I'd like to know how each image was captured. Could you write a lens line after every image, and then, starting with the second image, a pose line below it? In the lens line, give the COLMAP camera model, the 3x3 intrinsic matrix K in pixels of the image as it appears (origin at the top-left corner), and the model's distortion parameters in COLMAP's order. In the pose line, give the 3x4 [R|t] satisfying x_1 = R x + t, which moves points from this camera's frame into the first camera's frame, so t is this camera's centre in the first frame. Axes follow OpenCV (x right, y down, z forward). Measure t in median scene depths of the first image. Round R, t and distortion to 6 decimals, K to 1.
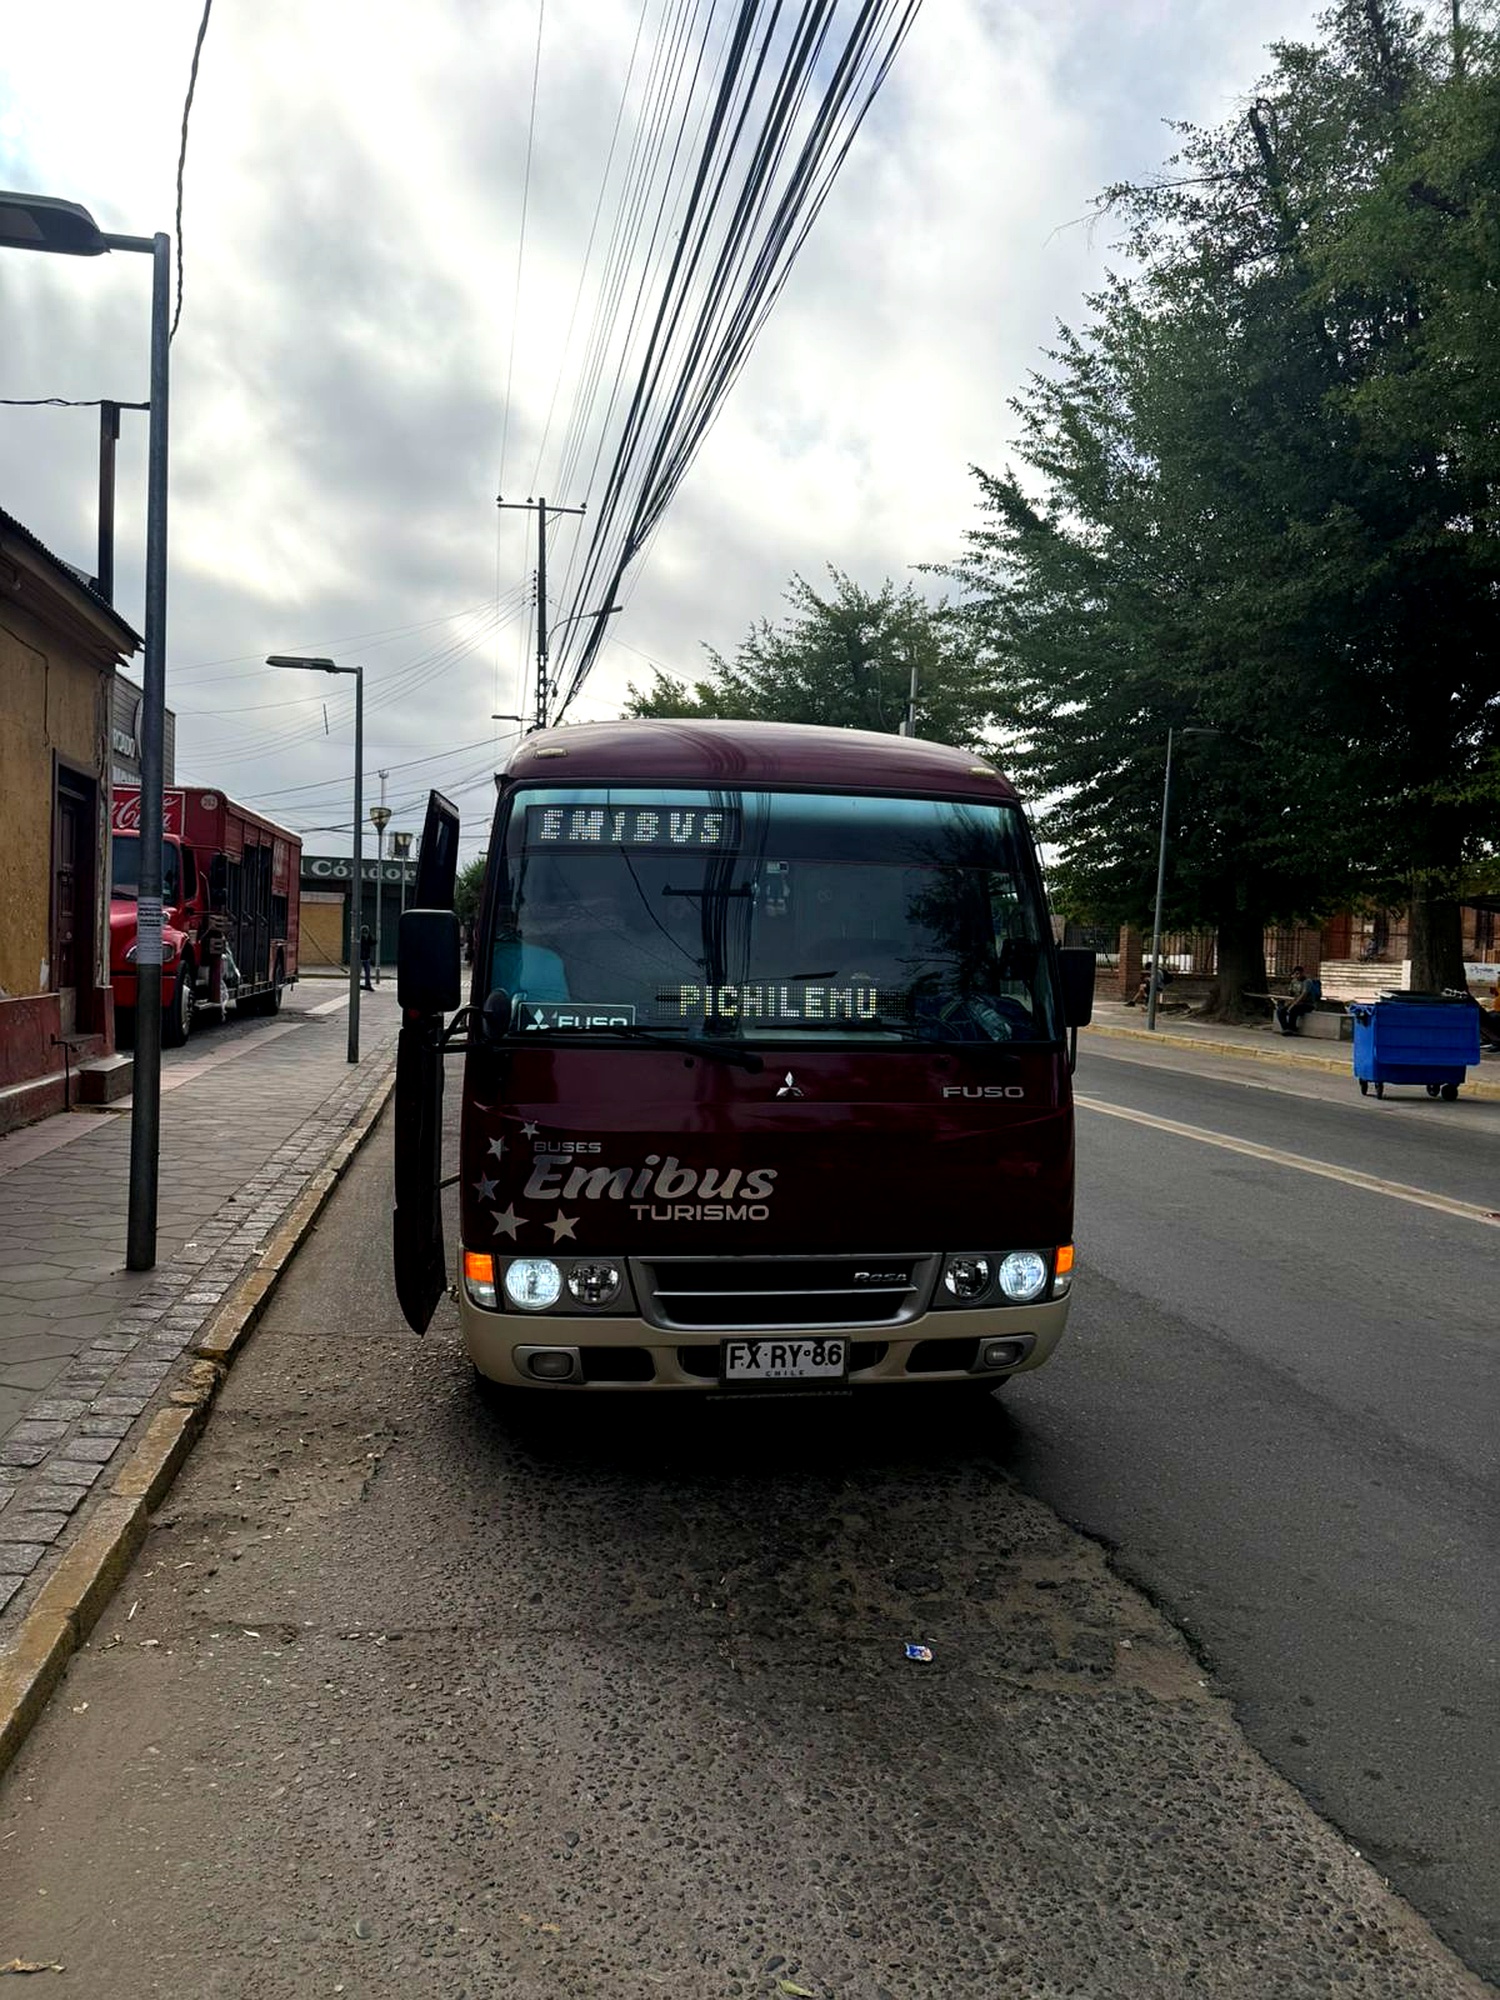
lens RADIAL K [[1547.4, 0, 772.5], [0, 1547.4, 945.0], [0, 0, 1]] dist [0.085171, -0.159518]
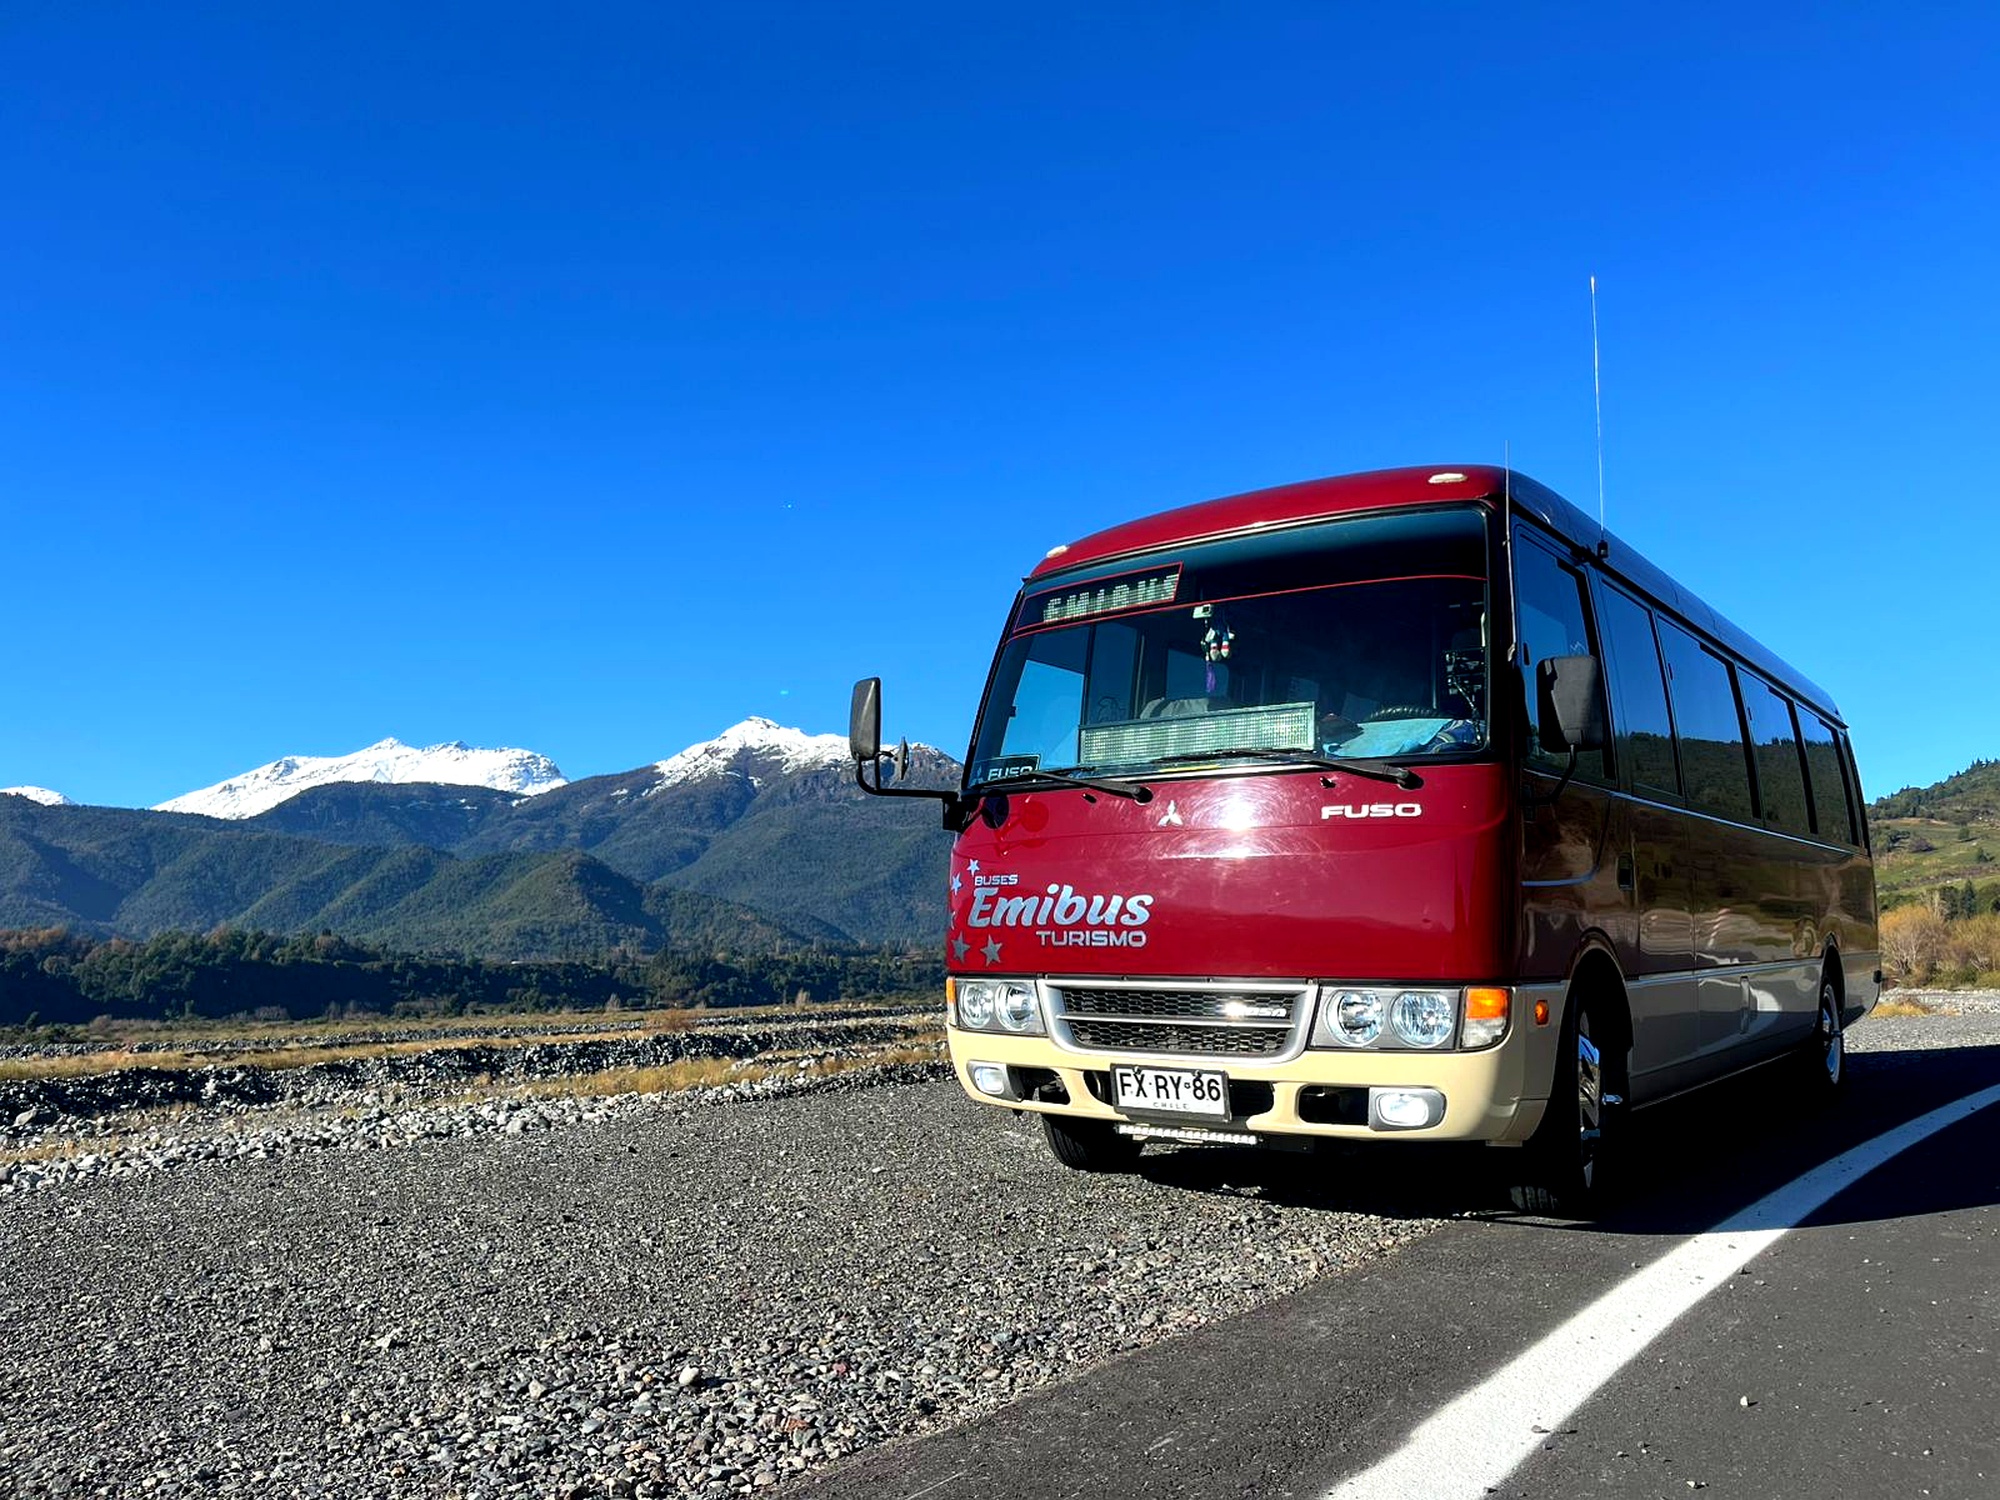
lens RADIAL K [[1547.4, 0, 1007.9], [0, 1547.4, 729.7], [0, 0, 1]] dist [0.085171, -0.159518]
pose [[0.677939, -0.123356, -0.724694, 0.674181], [0.013066, 0.987687, -0.155899, 0.192130], [0.735002, 0.096221, 0.671203, 0.244728]]
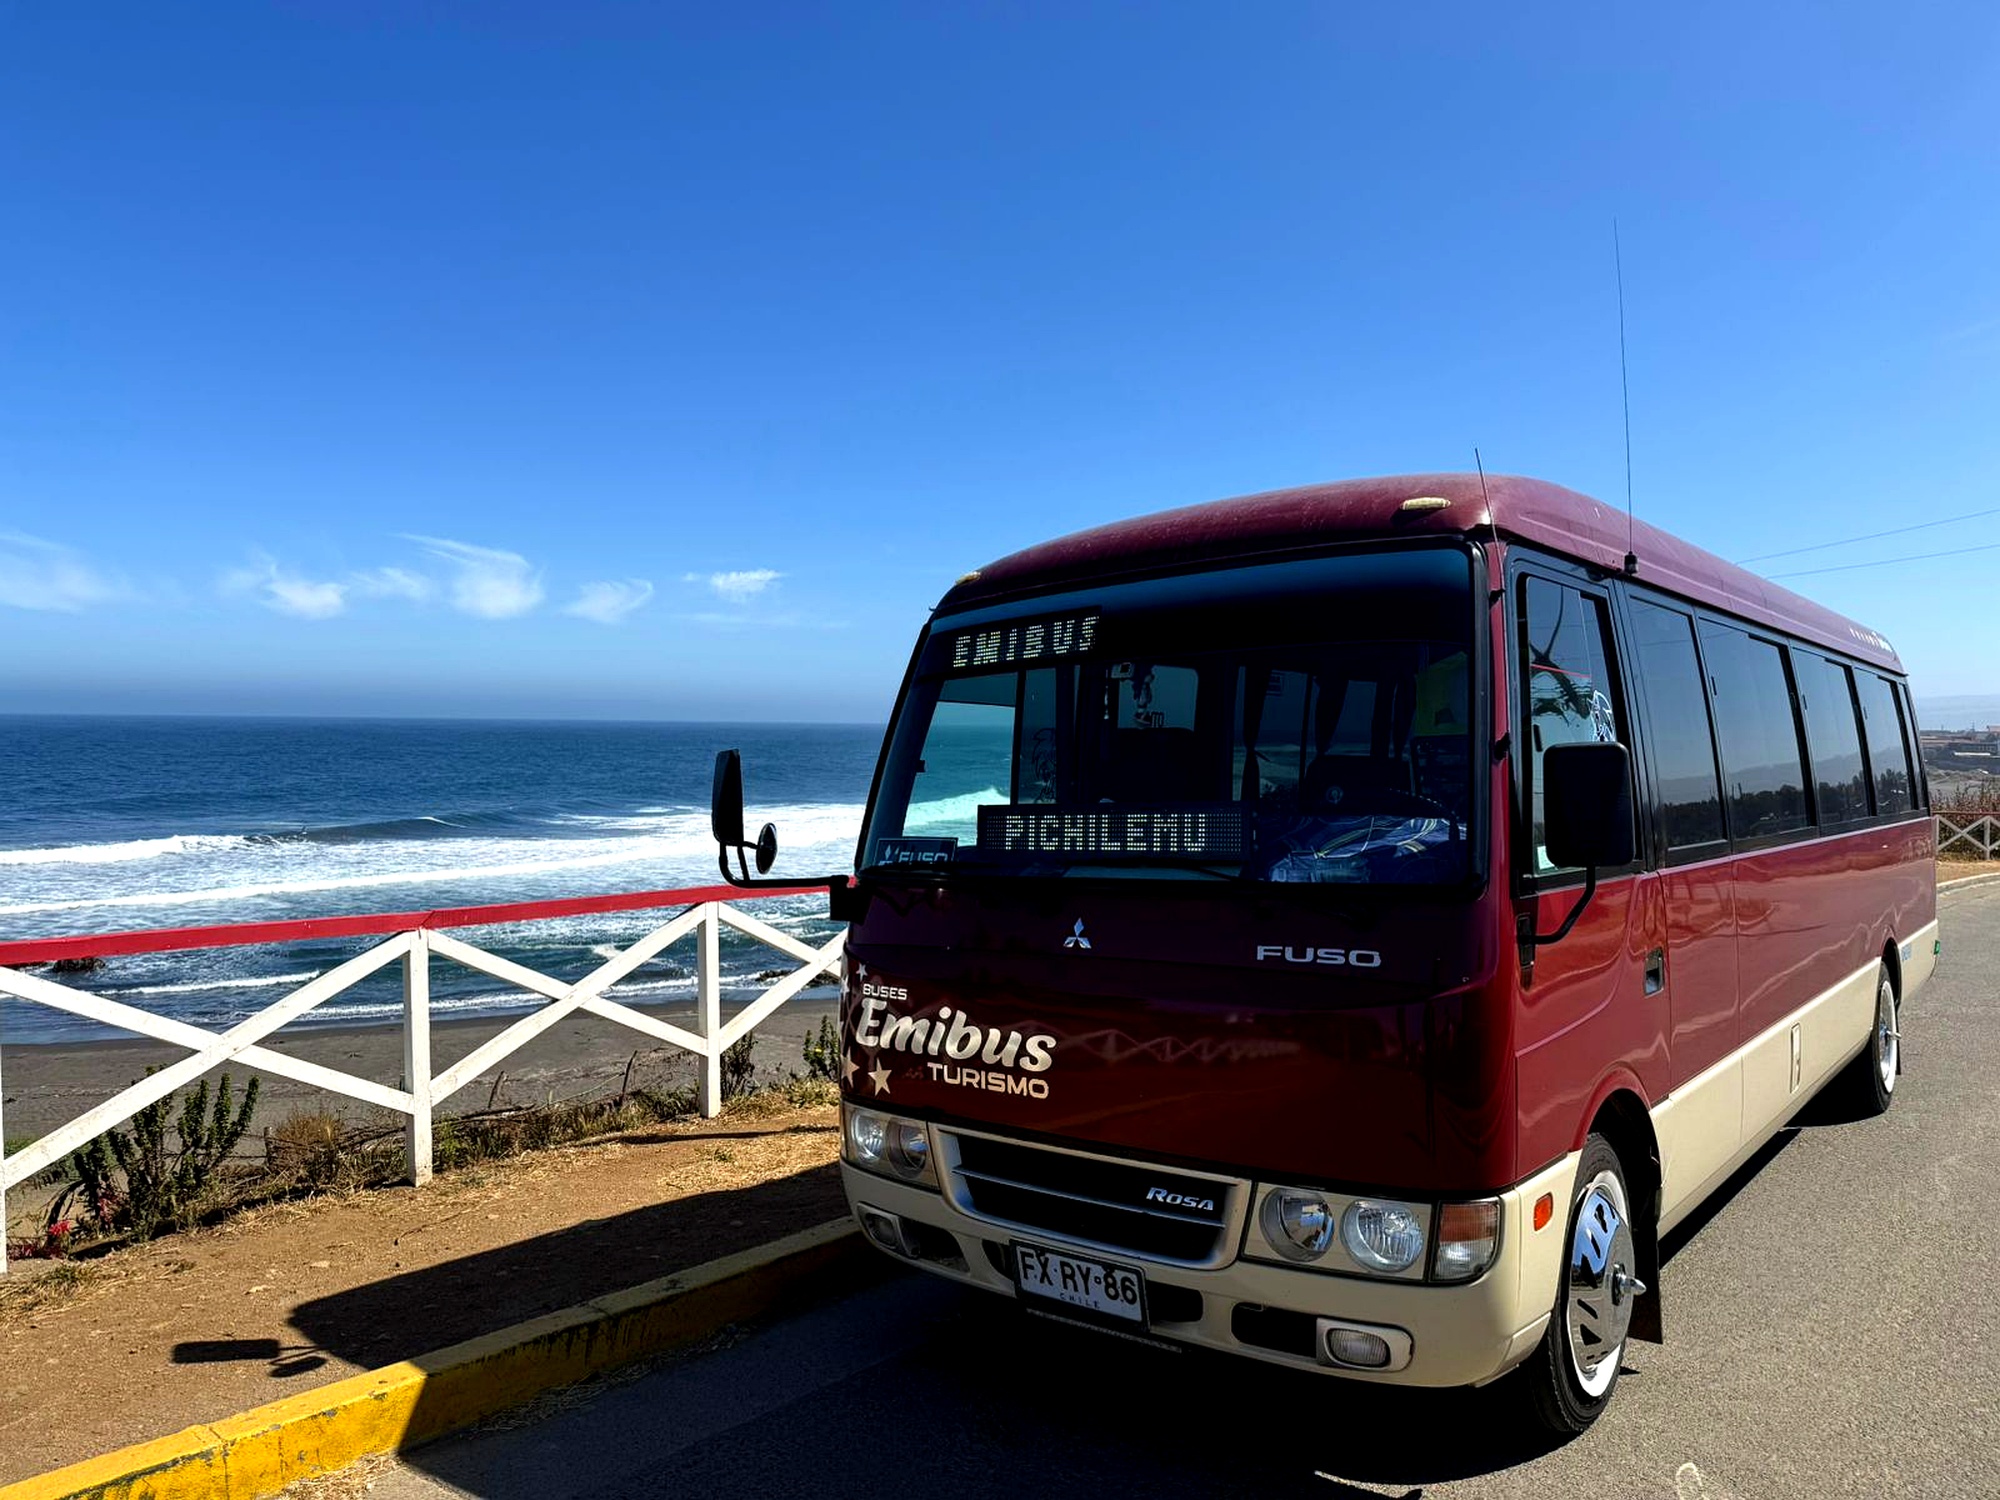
lens RADIAL K [[1421.1, 0, 1006.3], [0, 1421.1, 735.4], [0, 0, 1]] dist [0.177938, -0.267409]
pose [[0.642210, -0.072135, -0.763127, 0.569427], [0.031531, 0.997206, -0.067726, 0.035864], [0.765880, 0.019432, 0.642690, 0.486801]]
